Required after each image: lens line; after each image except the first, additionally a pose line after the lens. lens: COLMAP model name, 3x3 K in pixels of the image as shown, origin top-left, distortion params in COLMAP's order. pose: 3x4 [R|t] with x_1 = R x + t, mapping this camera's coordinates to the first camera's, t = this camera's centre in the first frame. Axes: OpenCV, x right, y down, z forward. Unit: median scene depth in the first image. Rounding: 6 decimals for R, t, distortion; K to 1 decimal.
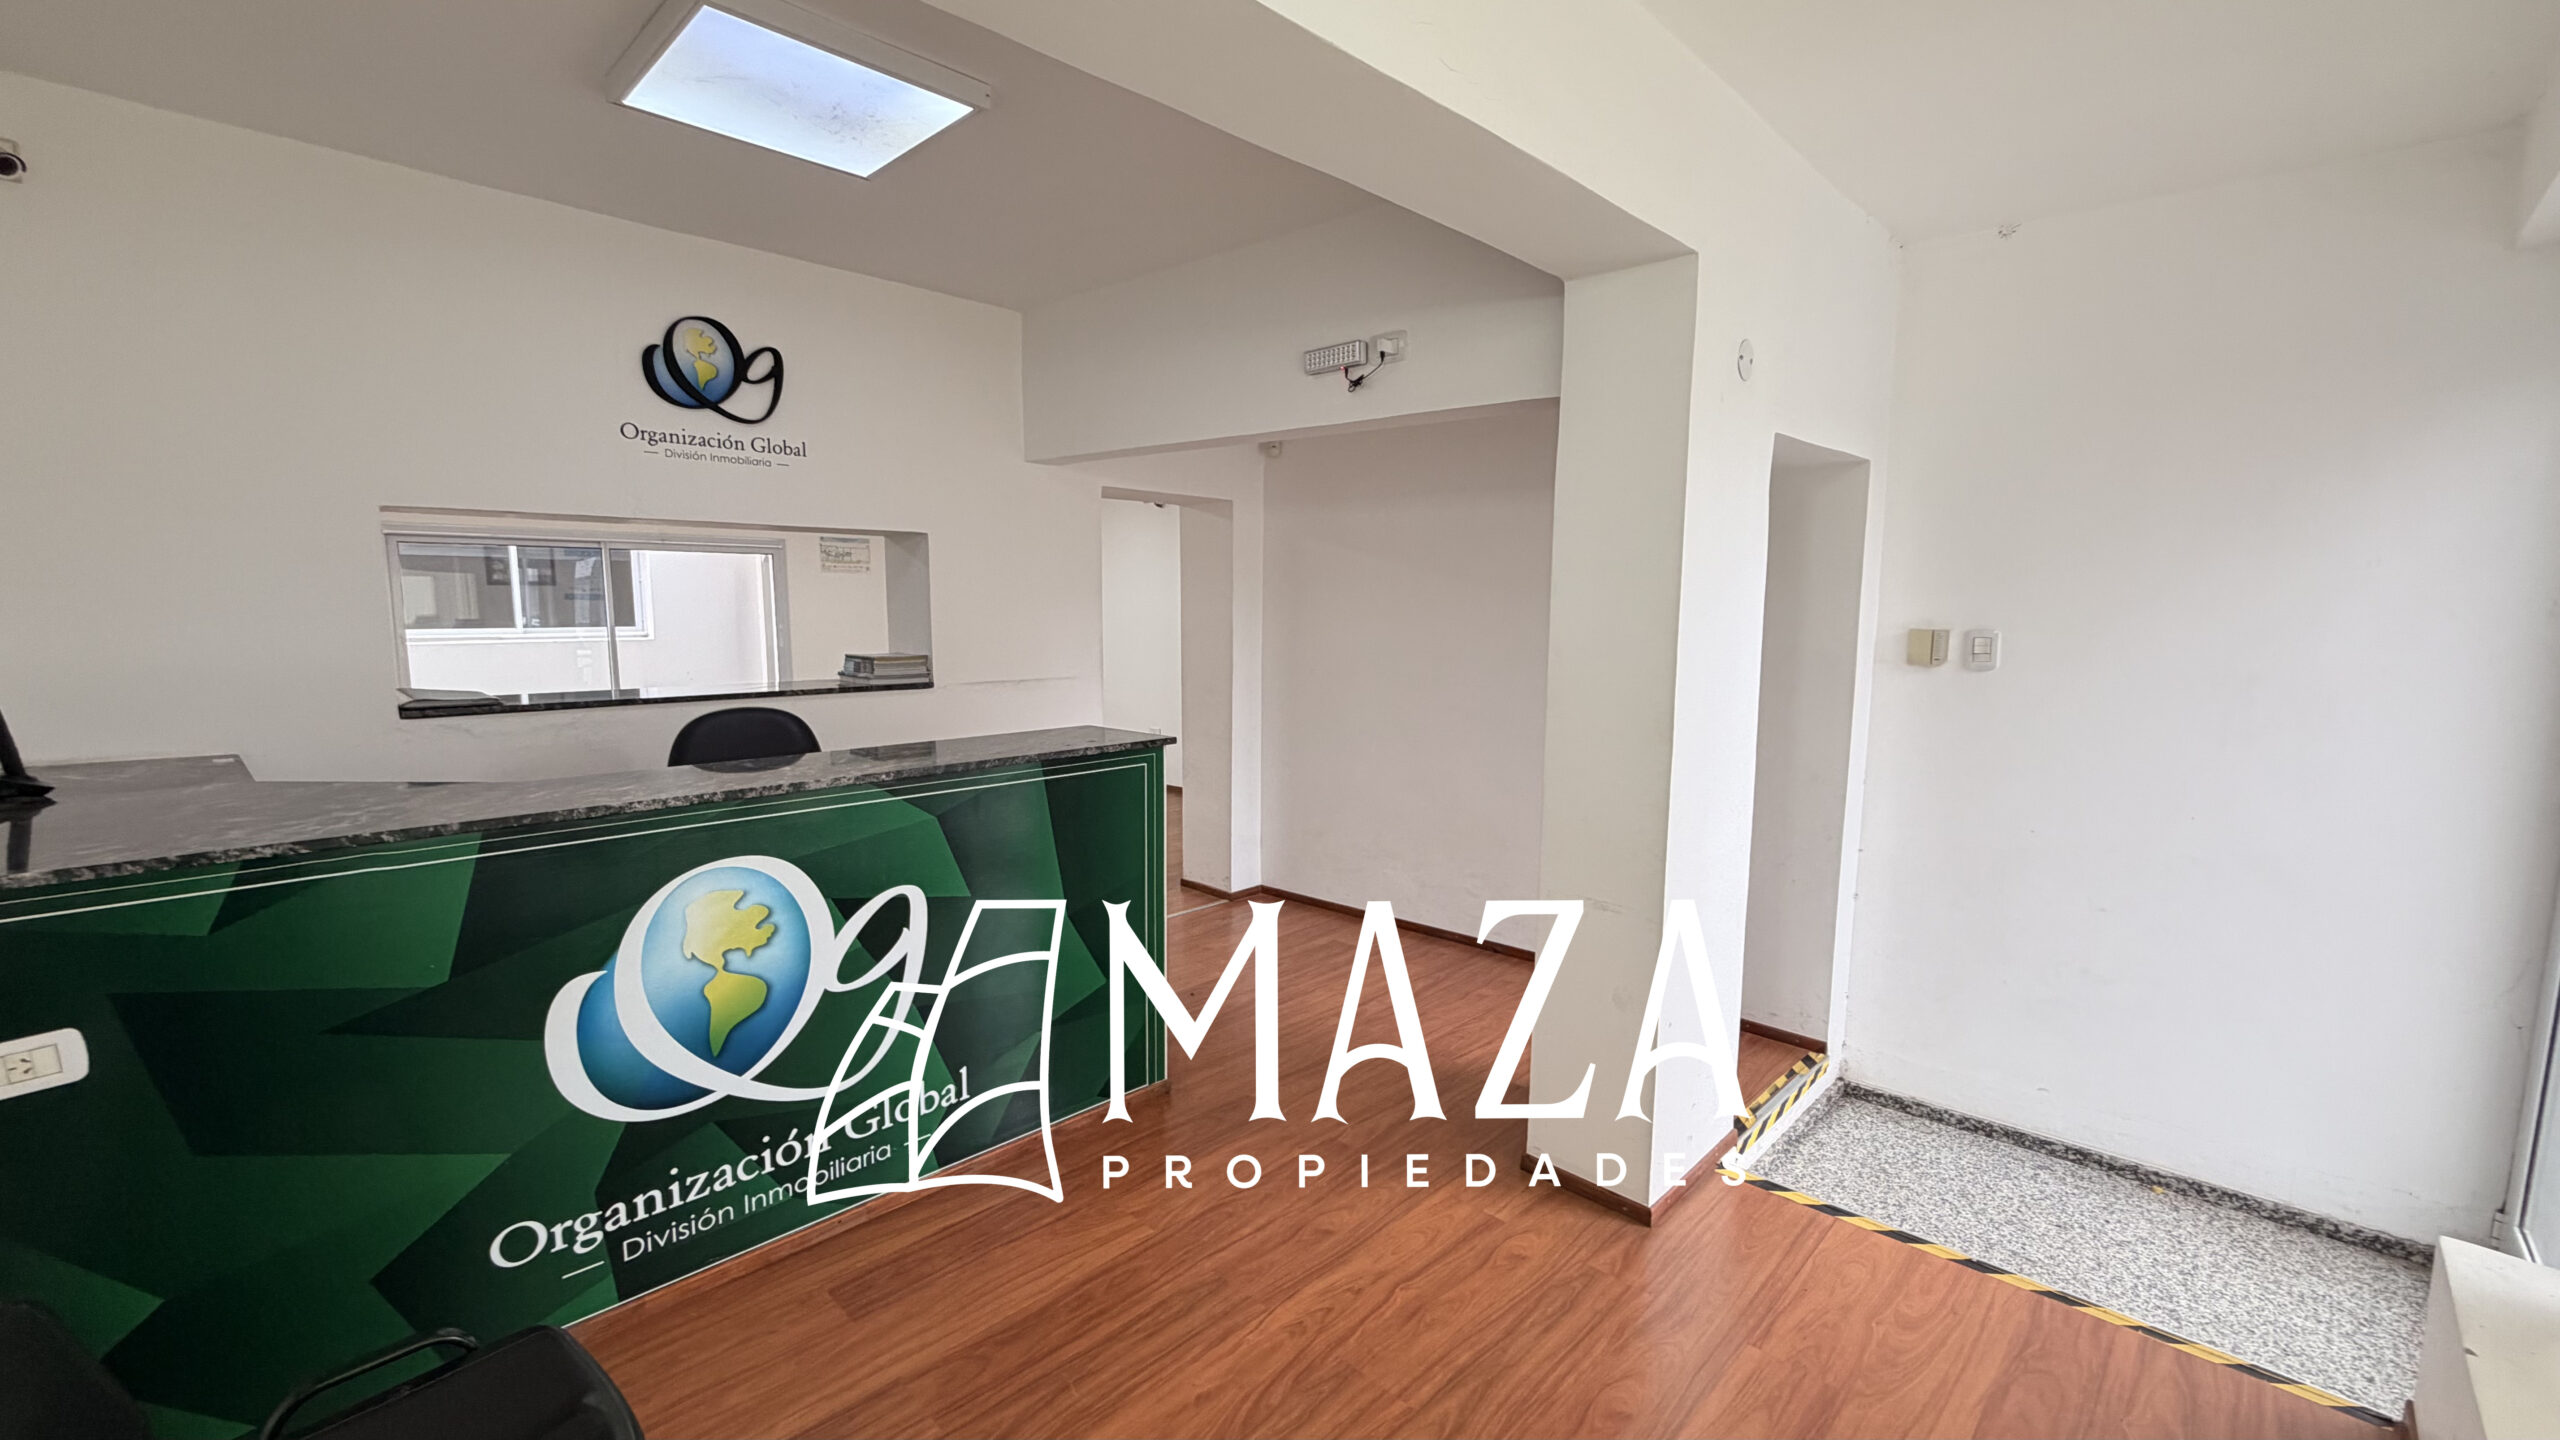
lens RADIAL K [[1028.9, 0, 1272.8], [0, 1028.9, 723.7], [0, 0, 1]] dist [-0.002127, -0.000068]
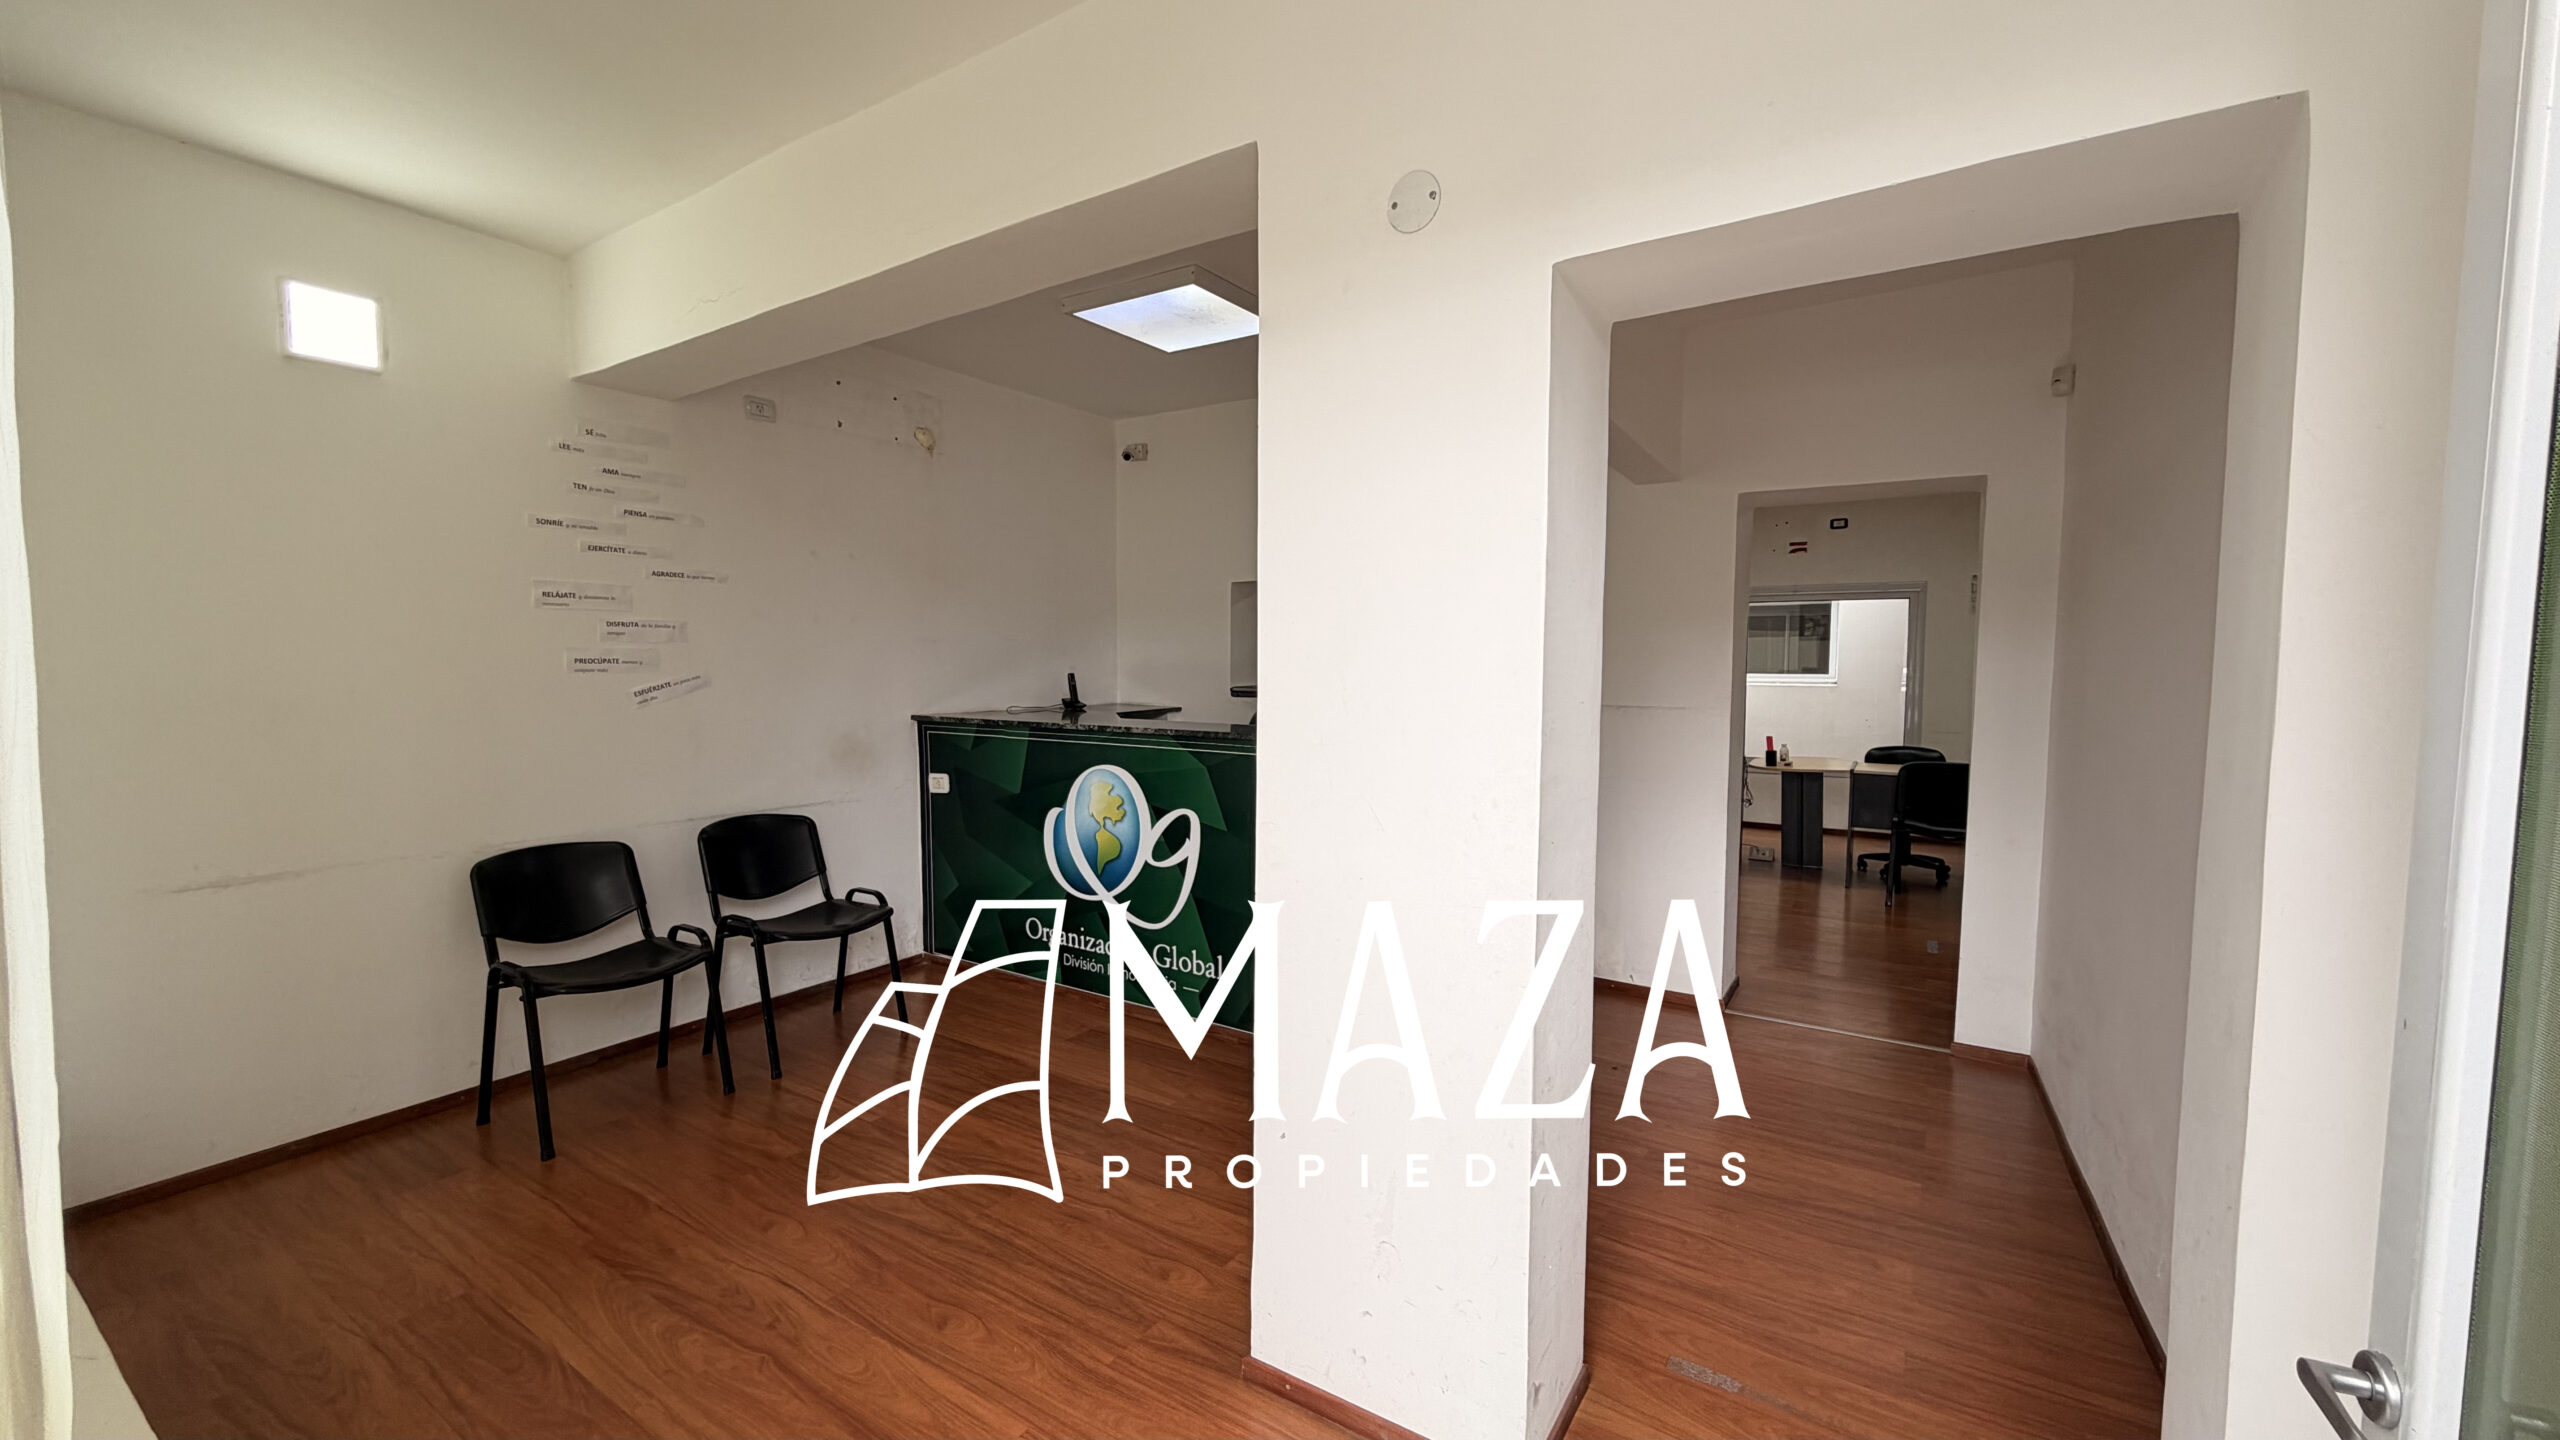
lens RADIAL K [[1028.9, 0, 1269.8], [0, 1028.9, 722.6], [0, 0, 1]] dist [-0.002127, -0.000068]
pose [[0.185582, 0.059823, -0.980806, 1.226573], [-0.121937, 0.991832, 0.037423, -0.041335], [0.975034, 0.112652, 0.191361, 0.898687]]
